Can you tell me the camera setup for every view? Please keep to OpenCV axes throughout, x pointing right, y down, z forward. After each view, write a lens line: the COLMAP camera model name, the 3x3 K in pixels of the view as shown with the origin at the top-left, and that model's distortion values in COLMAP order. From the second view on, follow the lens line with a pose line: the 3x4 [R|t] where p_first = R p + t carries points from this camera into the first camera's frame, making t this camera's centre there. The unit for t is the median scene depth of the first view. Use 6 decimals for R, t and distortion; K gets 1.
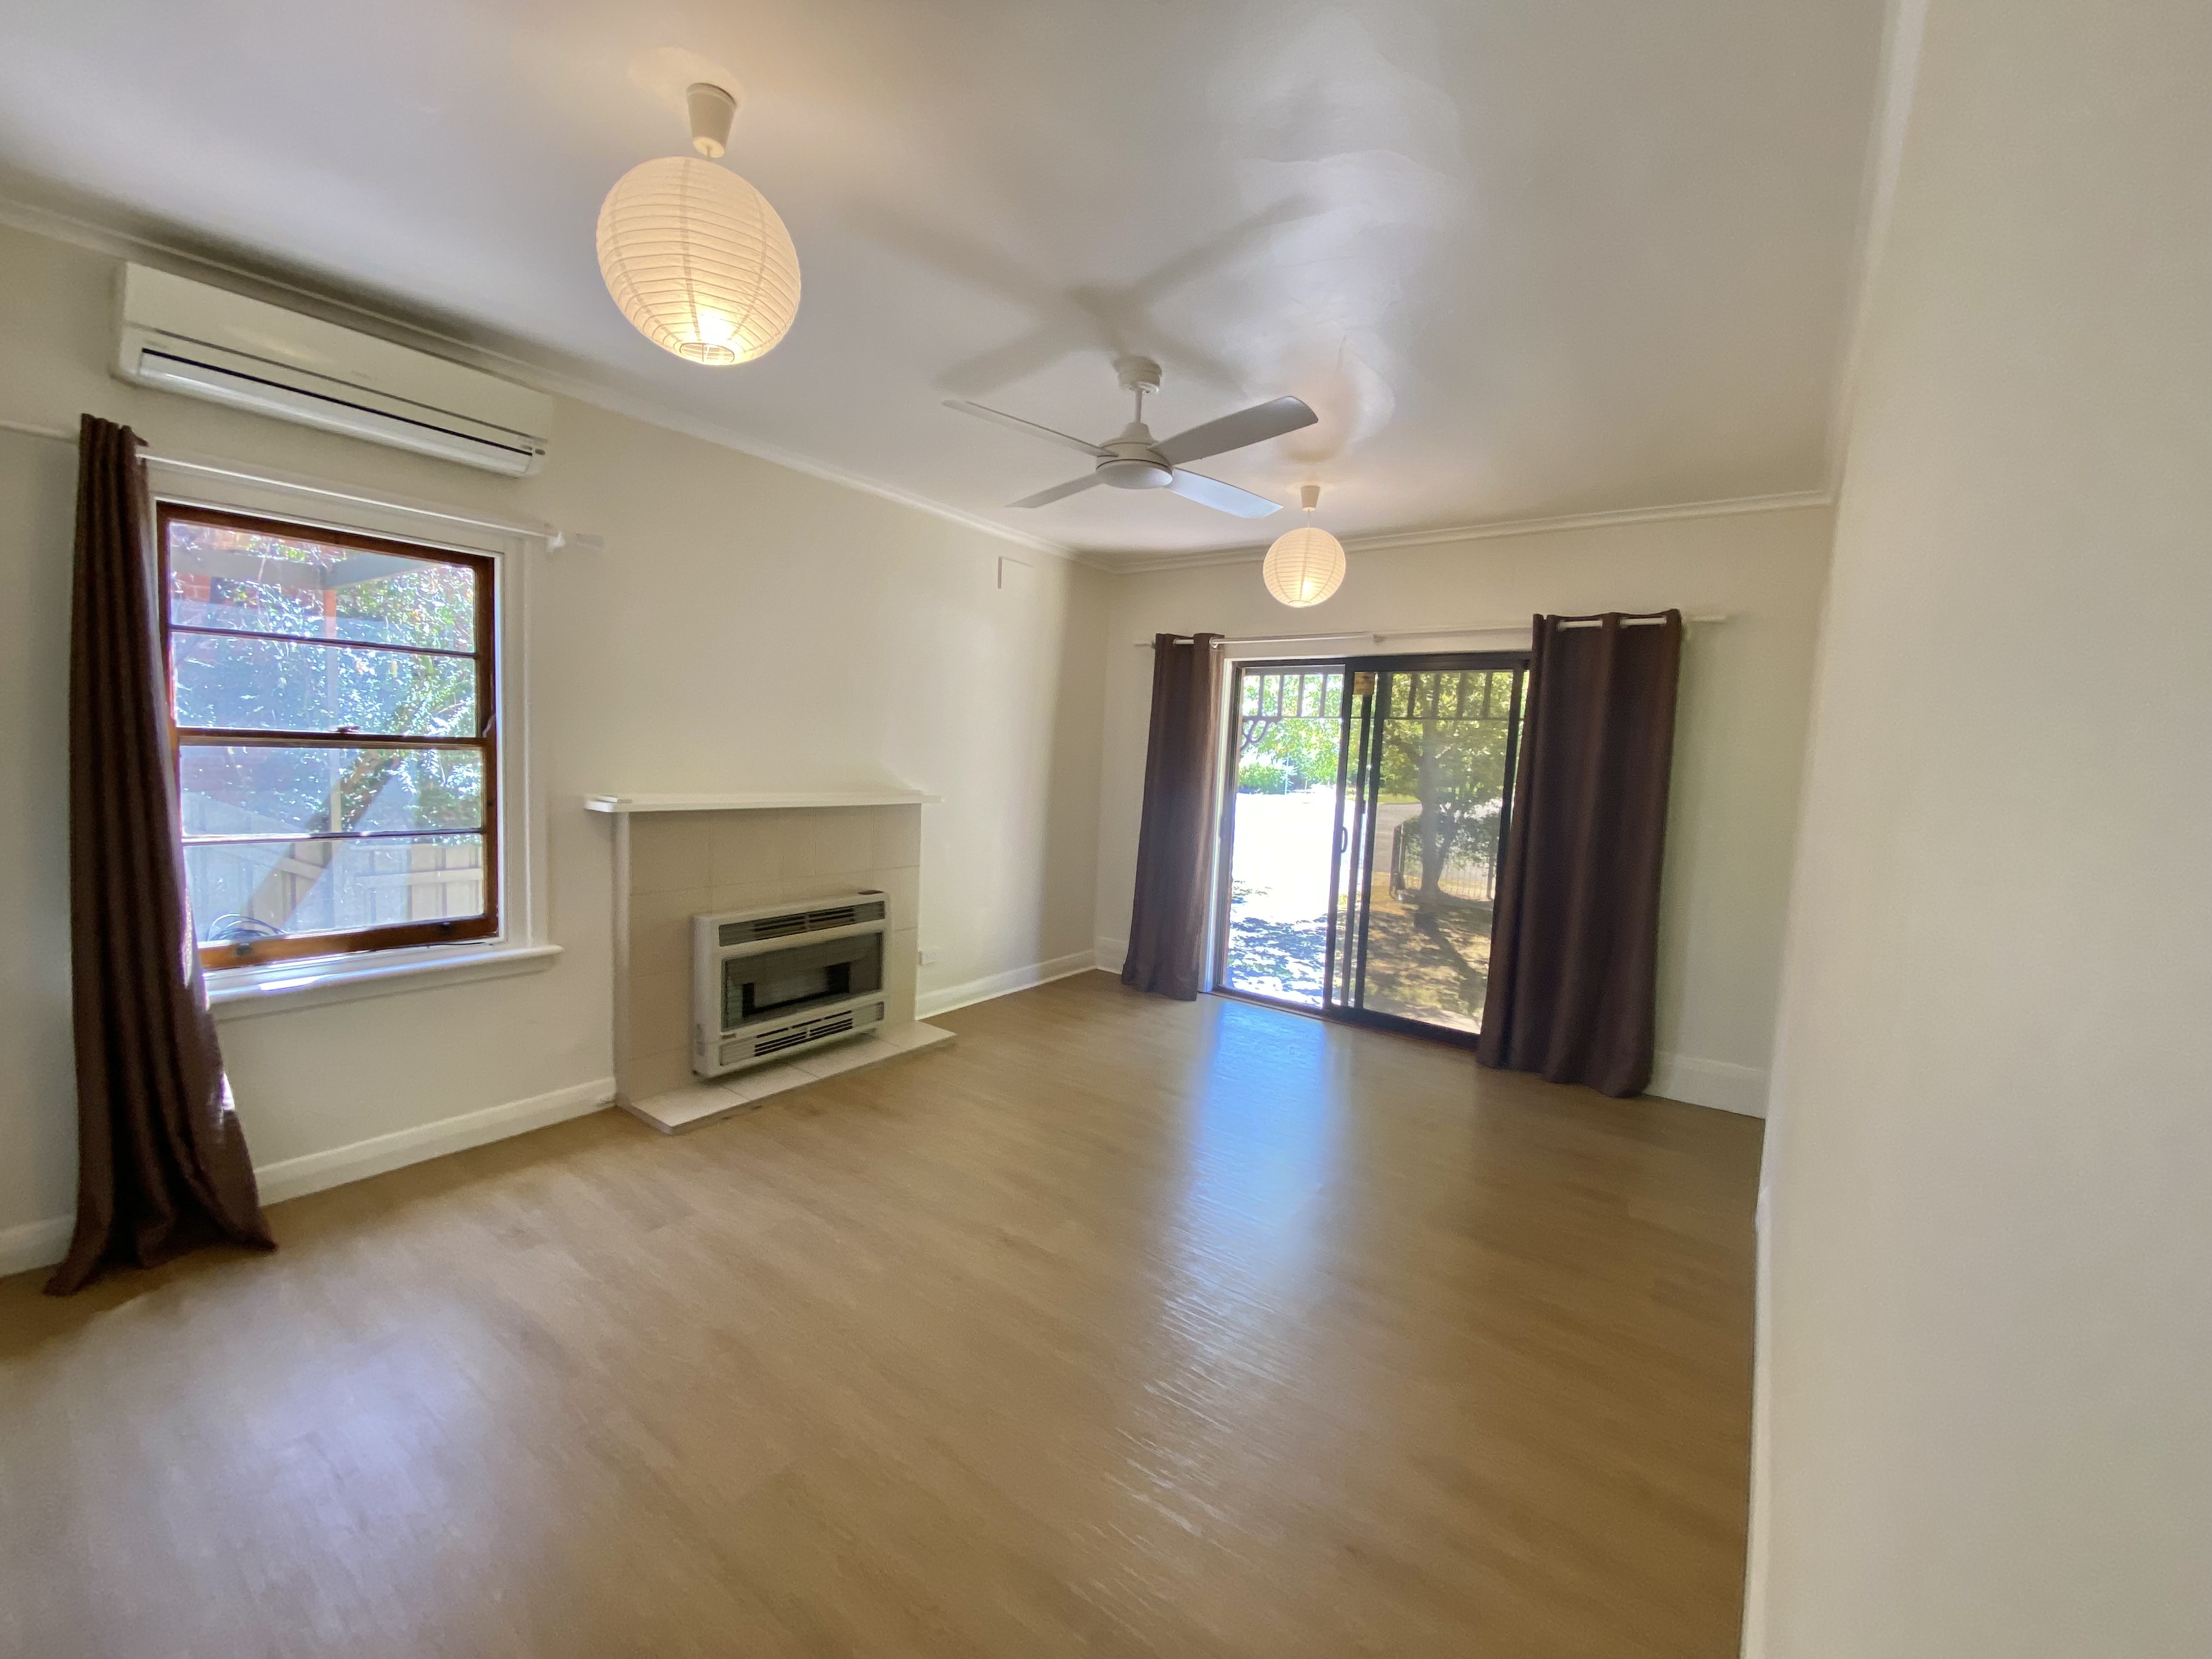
lens RADIAL K [[882.5, 0, 1106.0], [0, 882.5, 829.5], [0, 0, 1]] dist [-0.001040, -0.000109]
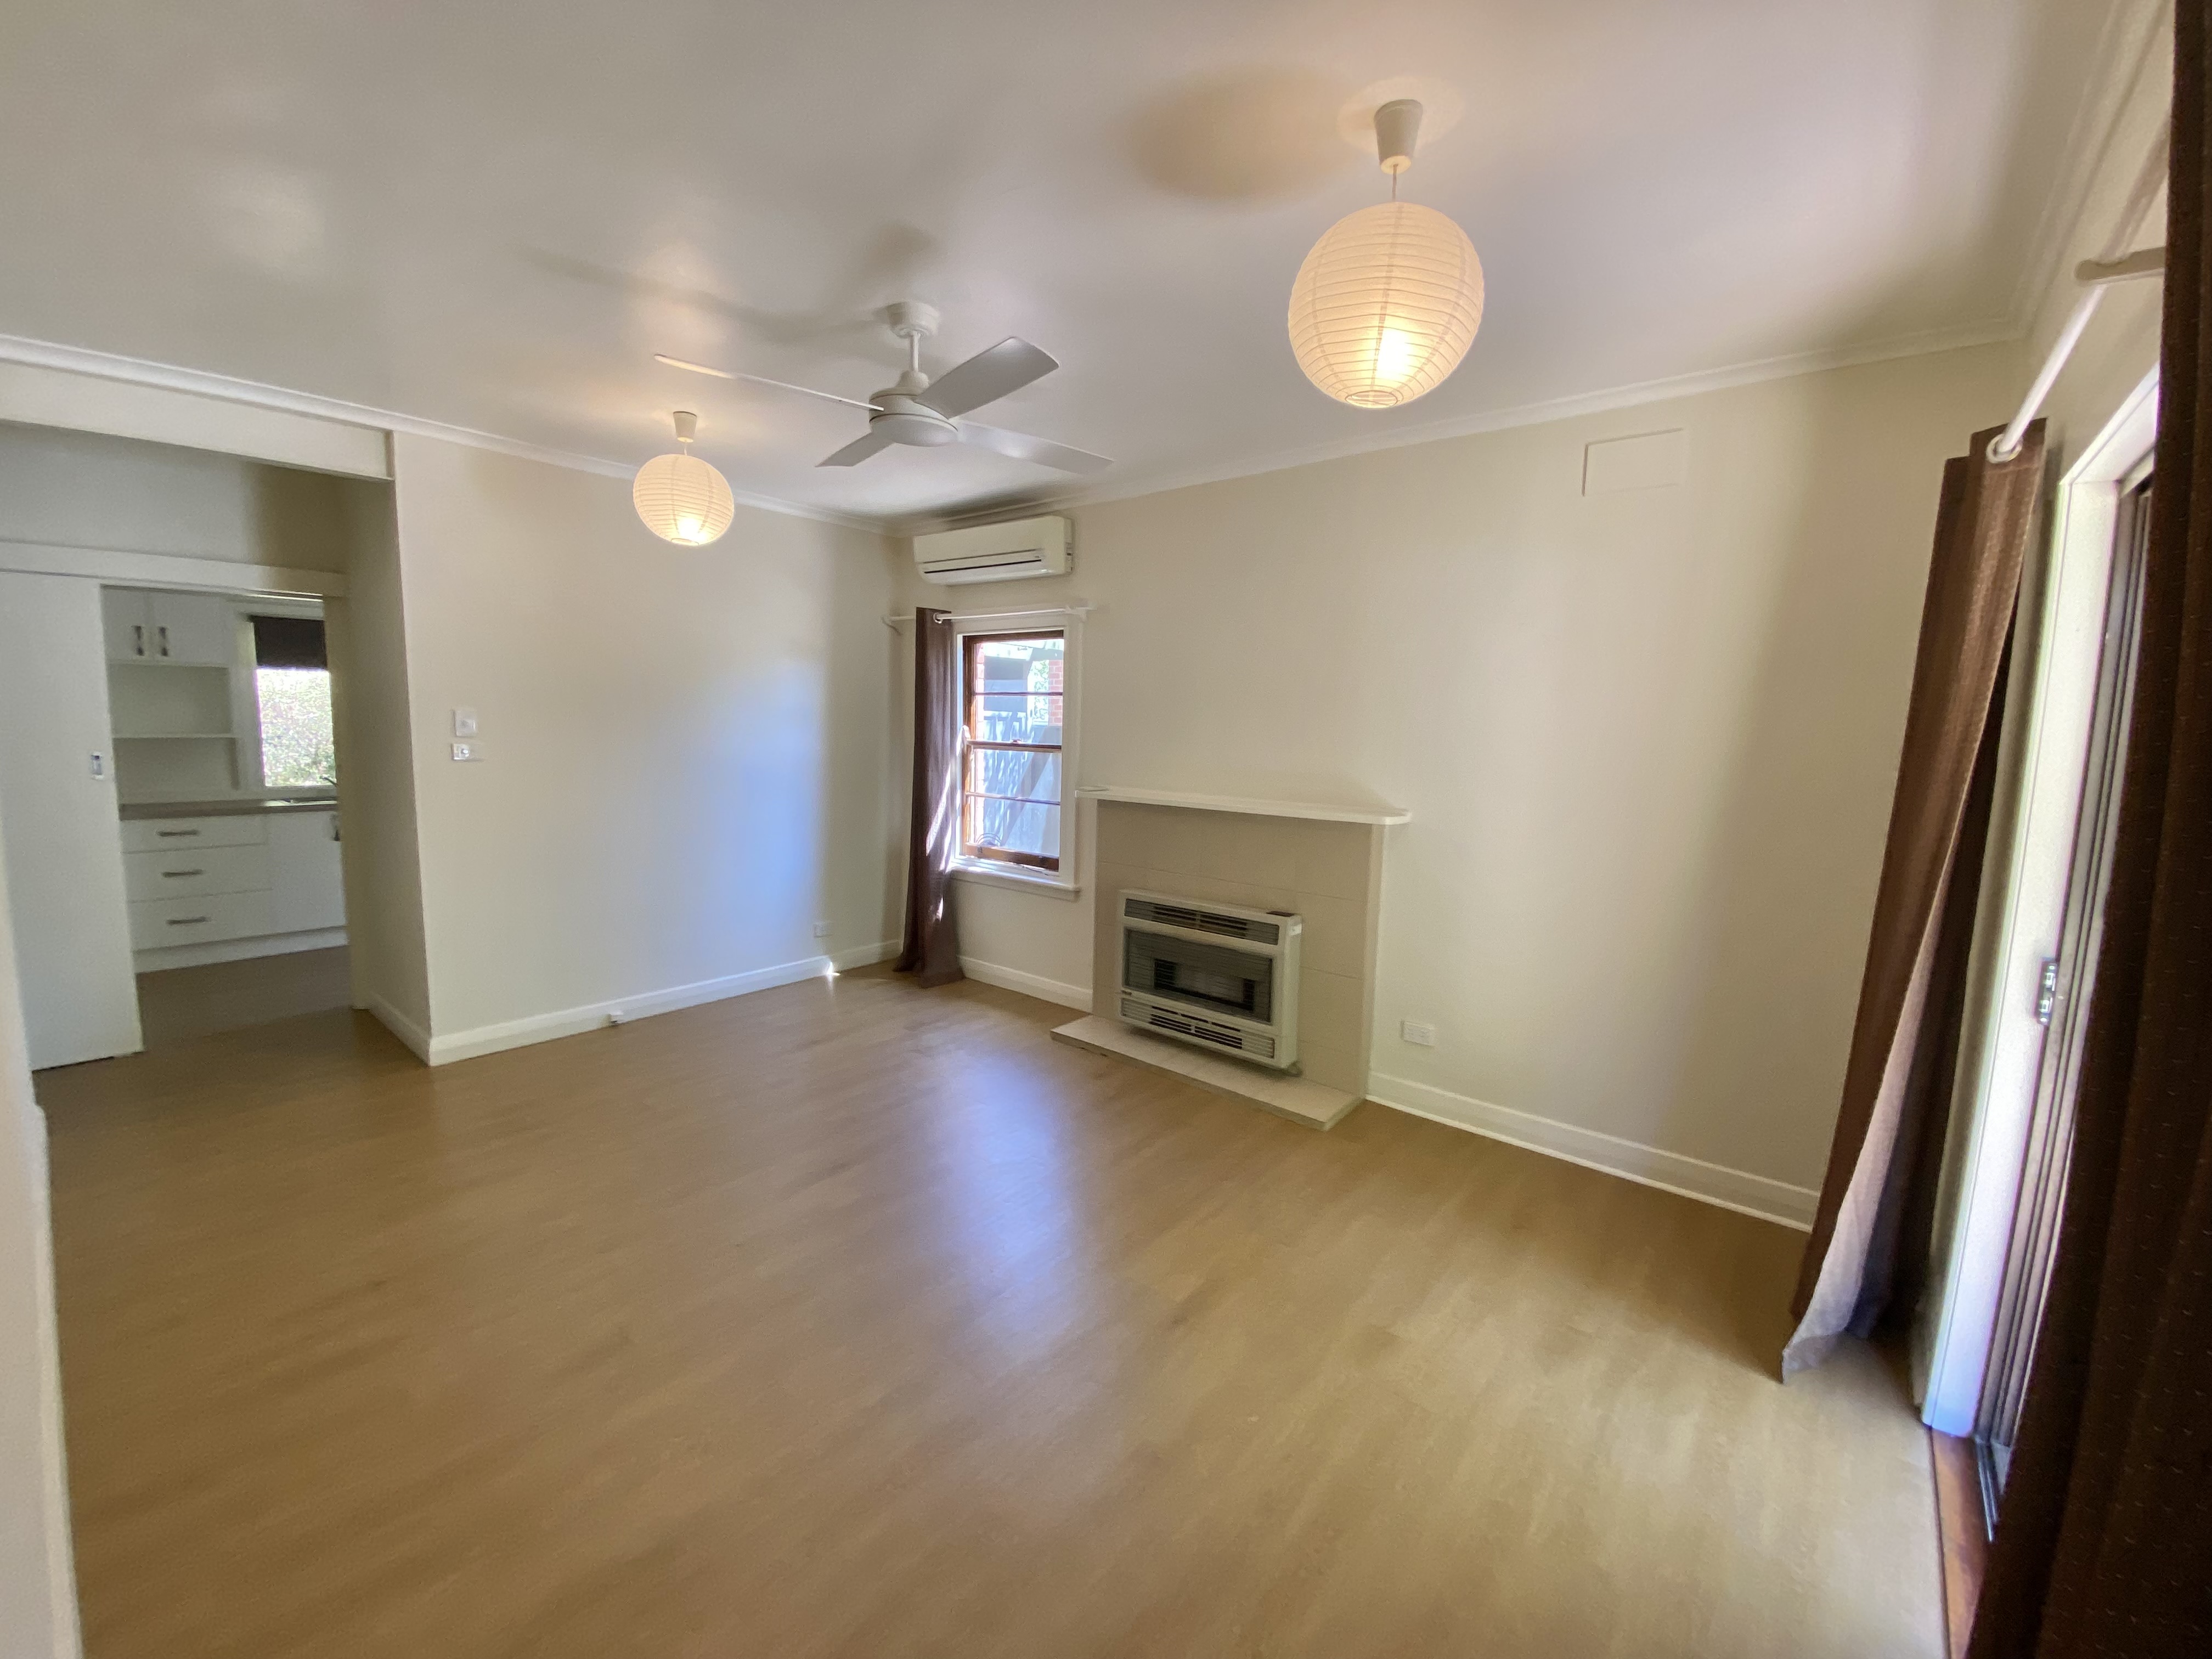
lens RADIAL K [[903.7, 0, 1104.2], [0, 903.7, 822.2], [0, 0, 1]] dist [0.001347, 0.000038]
pose [[-0.050686, 0.068618, -0.996355, 0.731831], [-0.123027, 0.989610, 0.074412, -0.076090], [0.991108, 0.126350, -0.041718, 0.944865]]
